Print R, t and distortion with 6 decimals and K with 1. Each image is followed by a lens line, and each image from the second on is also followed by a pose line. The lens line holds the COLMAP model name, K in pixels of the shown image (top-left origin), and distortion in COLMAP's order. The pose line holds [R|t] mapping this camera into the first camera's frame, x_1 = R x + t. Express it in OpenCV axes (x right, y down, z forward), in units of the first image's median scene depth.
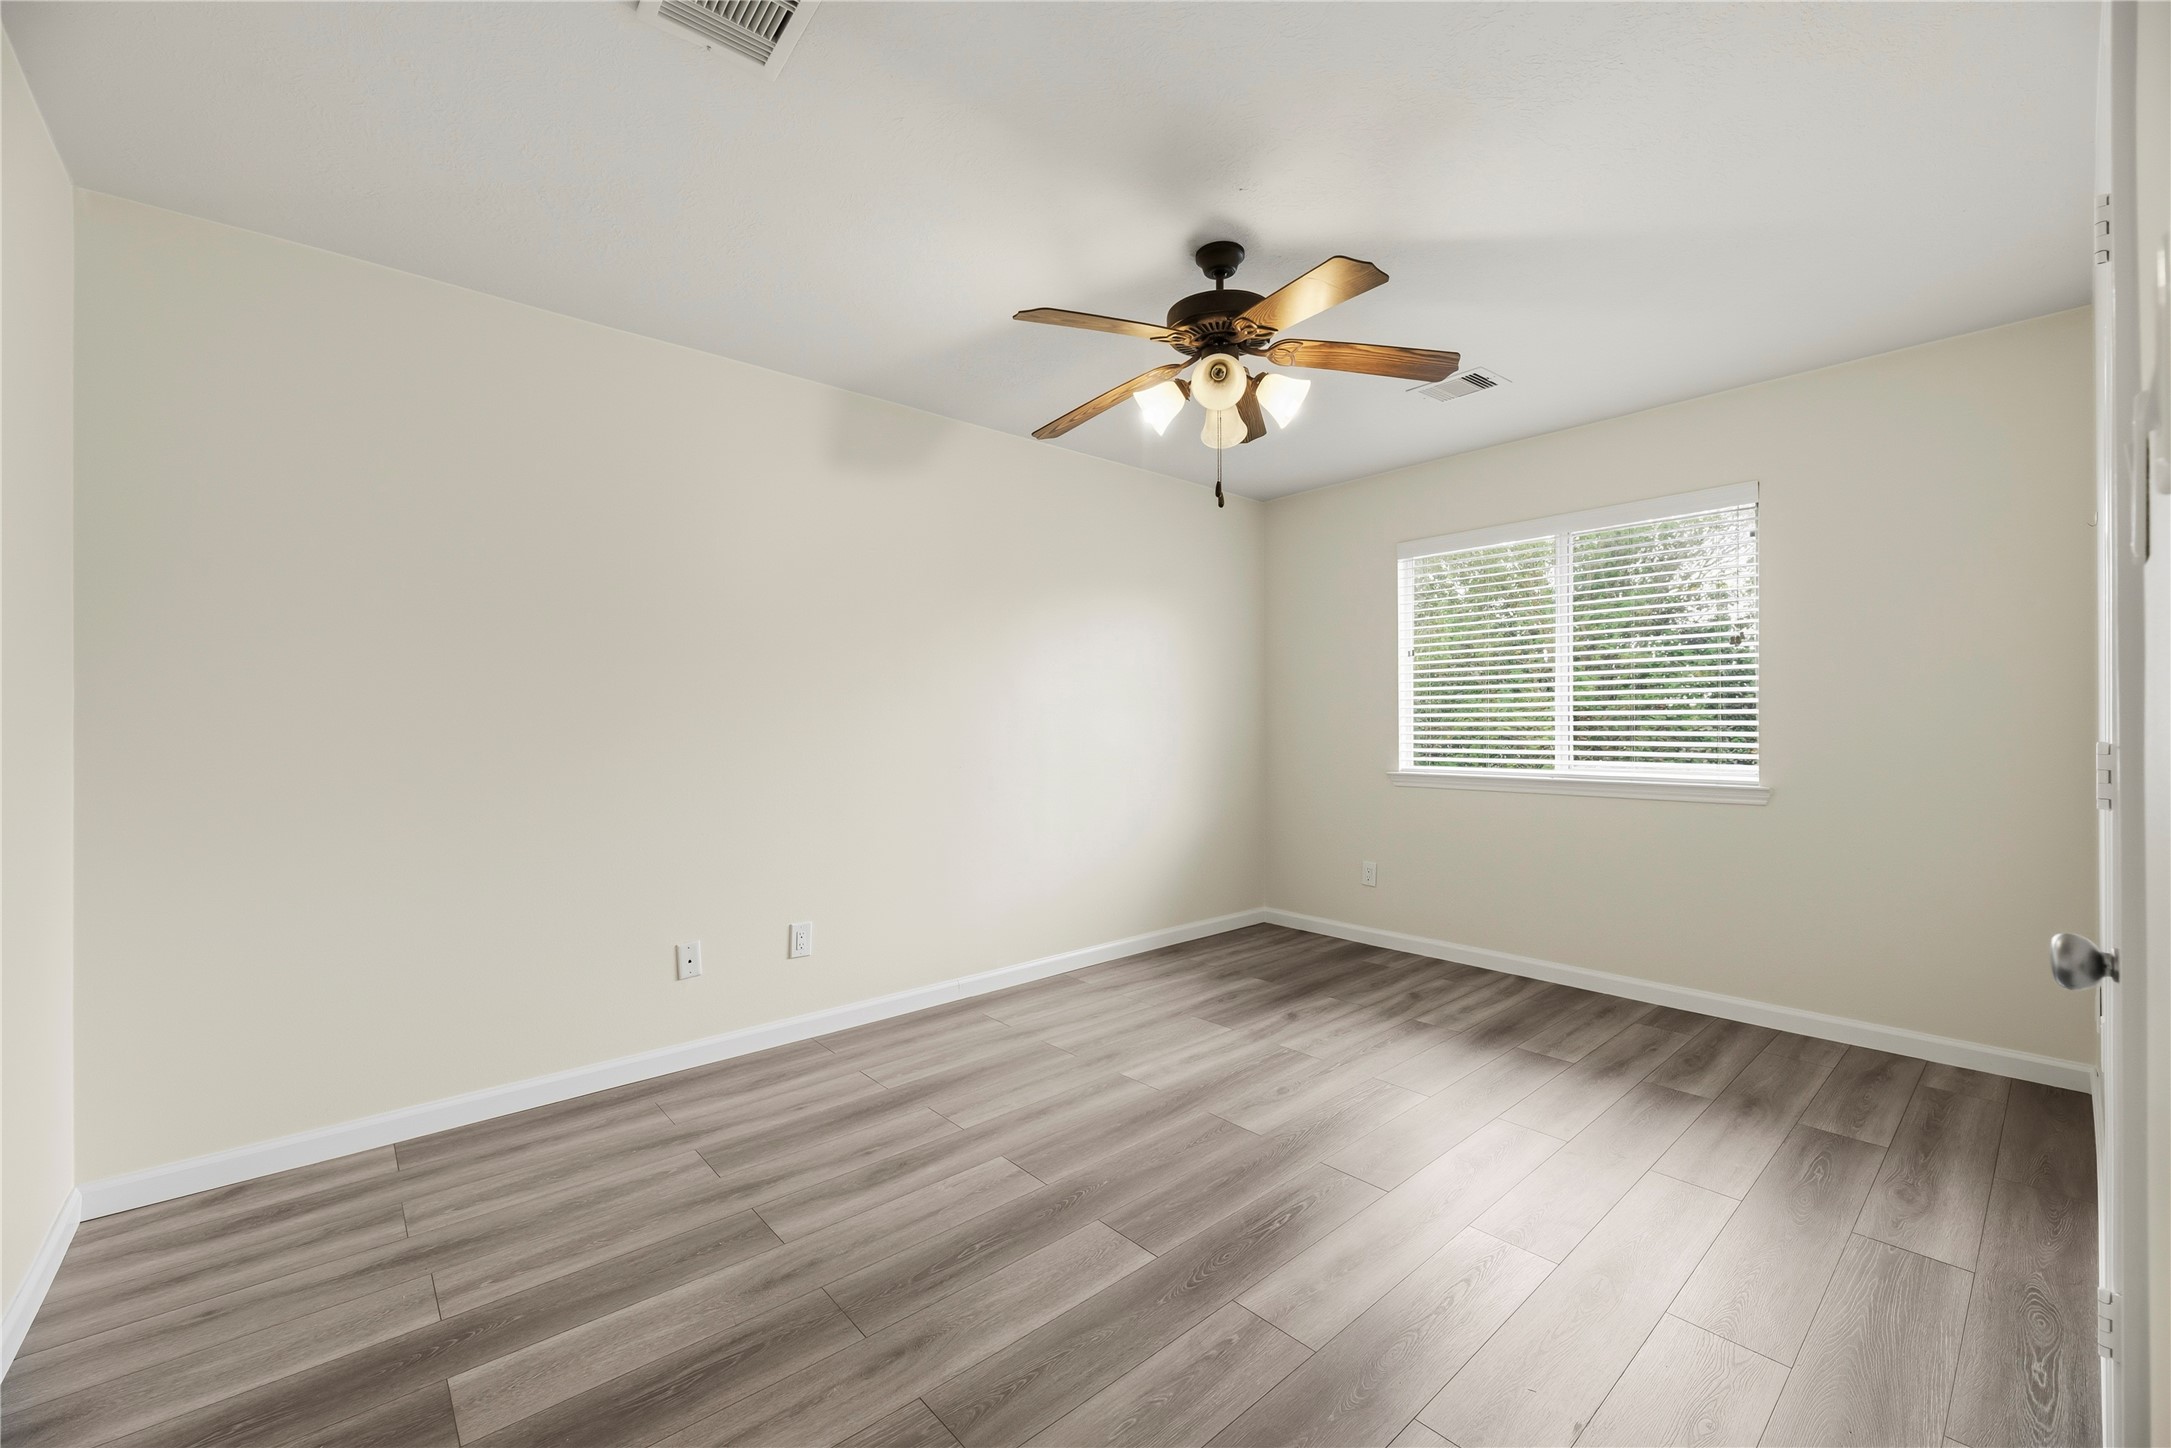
lens RADIAL K [[886.3, 0, 1096.2], [0, 886.3, 718.6], [0, 0, 1]] dist [0.018877, -0.000047]
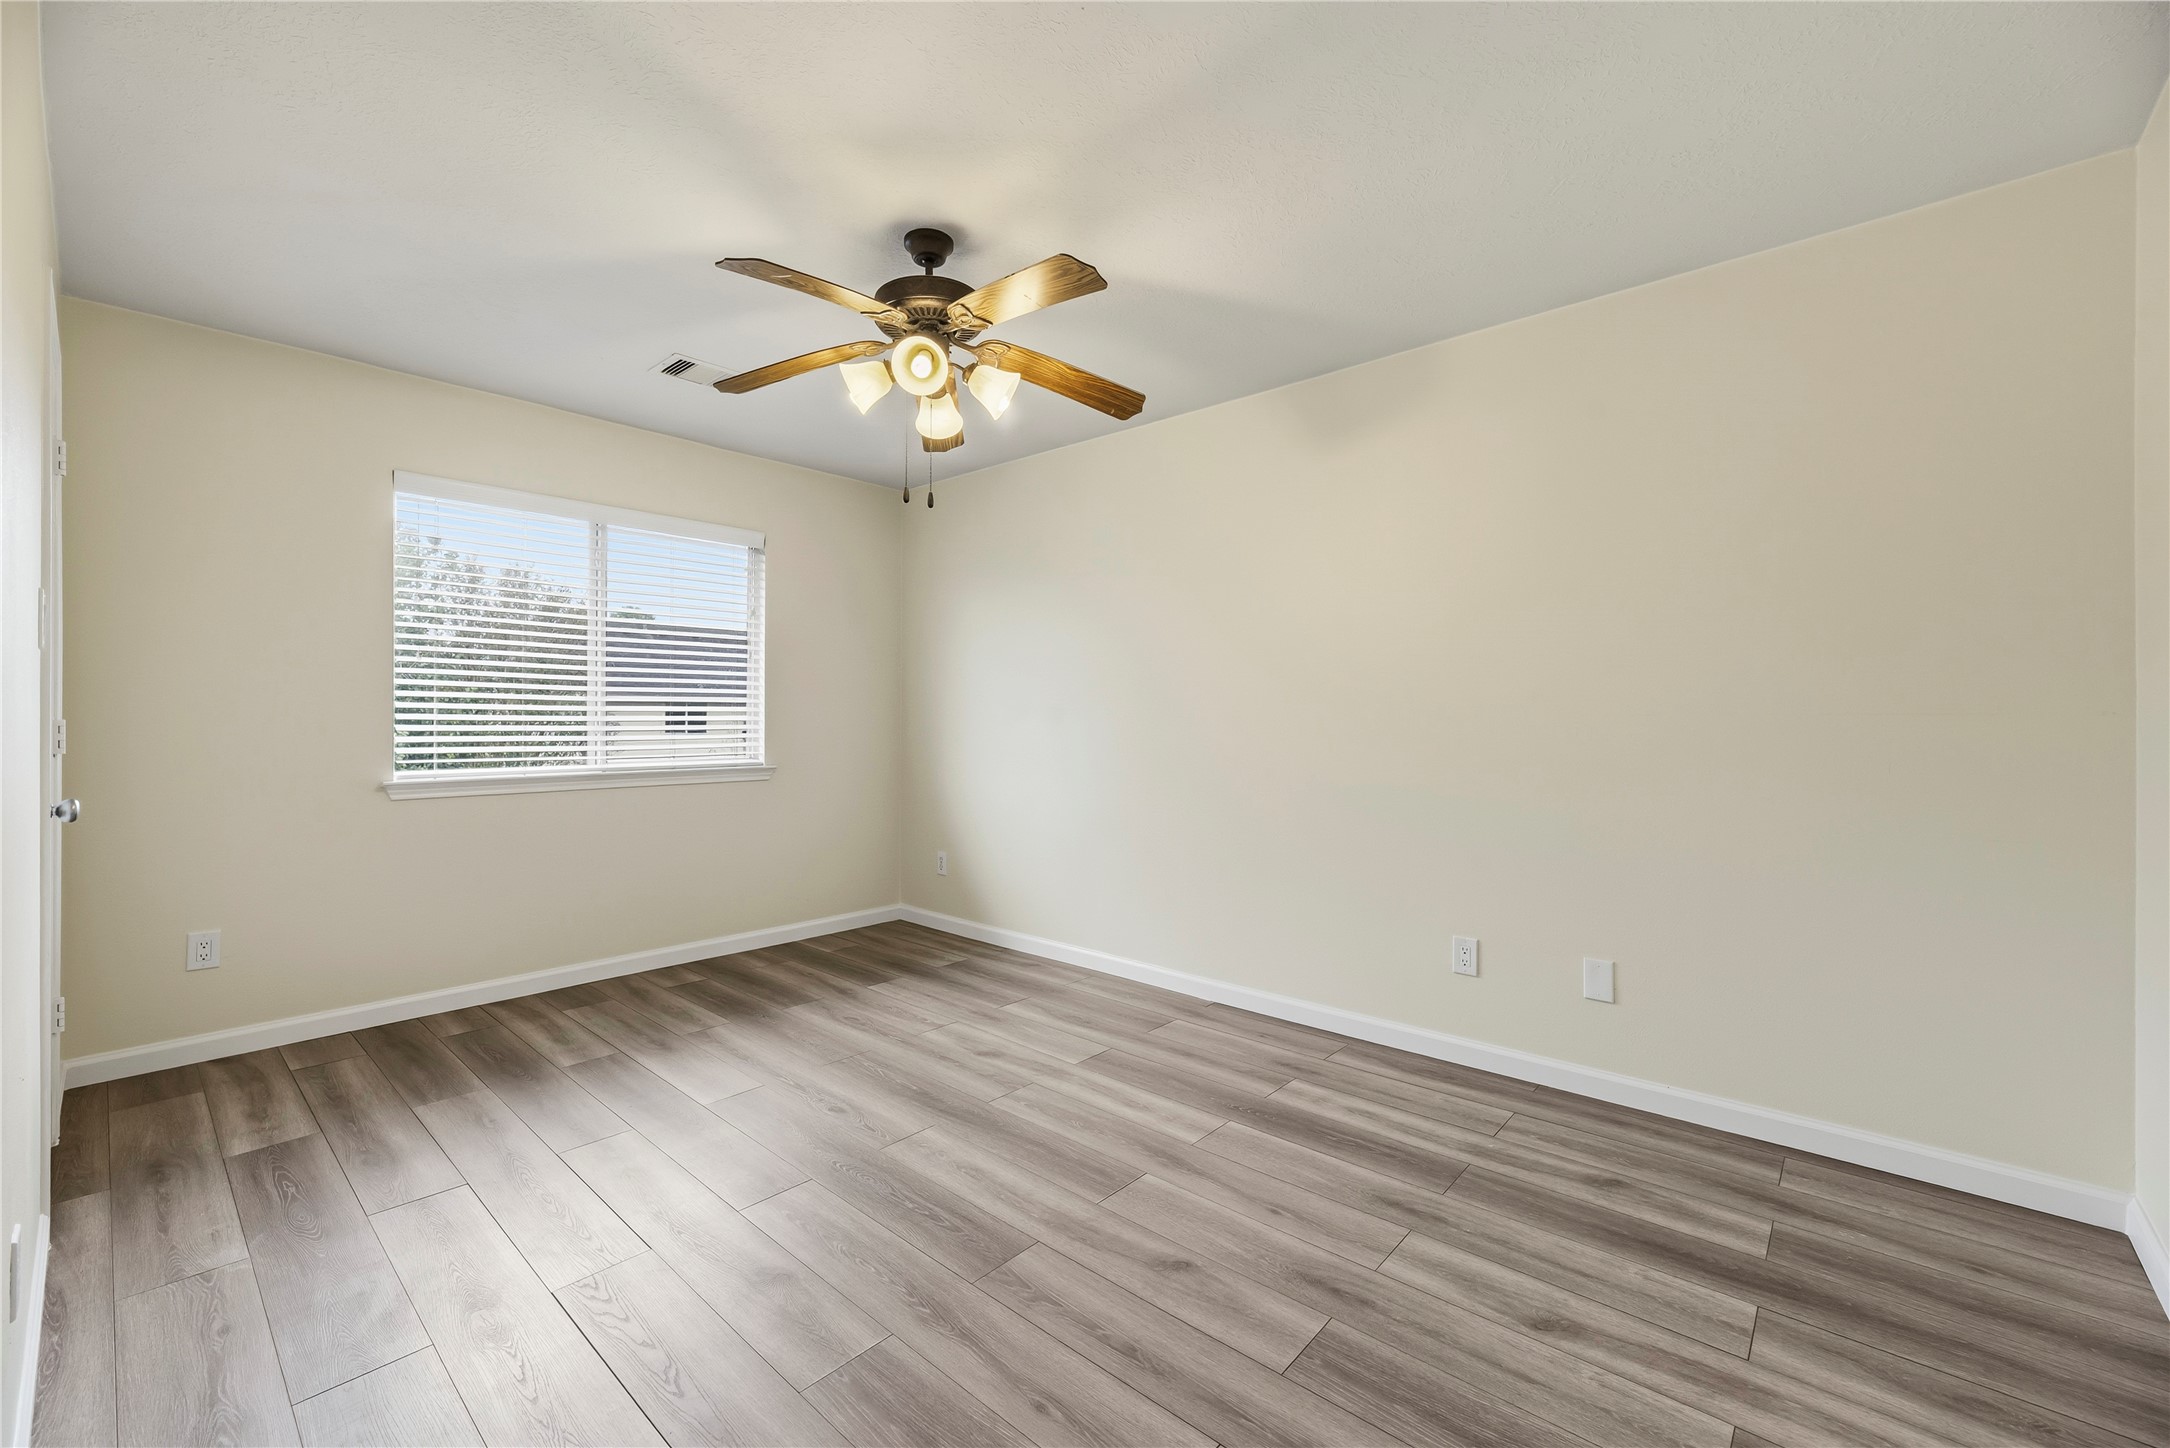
lens RADIAL K [[885.9, 0, 1082.1], [0, 885.9, 718.5], [0, 0, 1]] dist [0.018877, -0.000047]
pose [[-0.119751, 0.004476, 0.992794, -1.068908], [-0.009496, 0.999939, -0.005654, 0.016820], [-0.992759, -0.010105, -0.119701, 1.216165]]
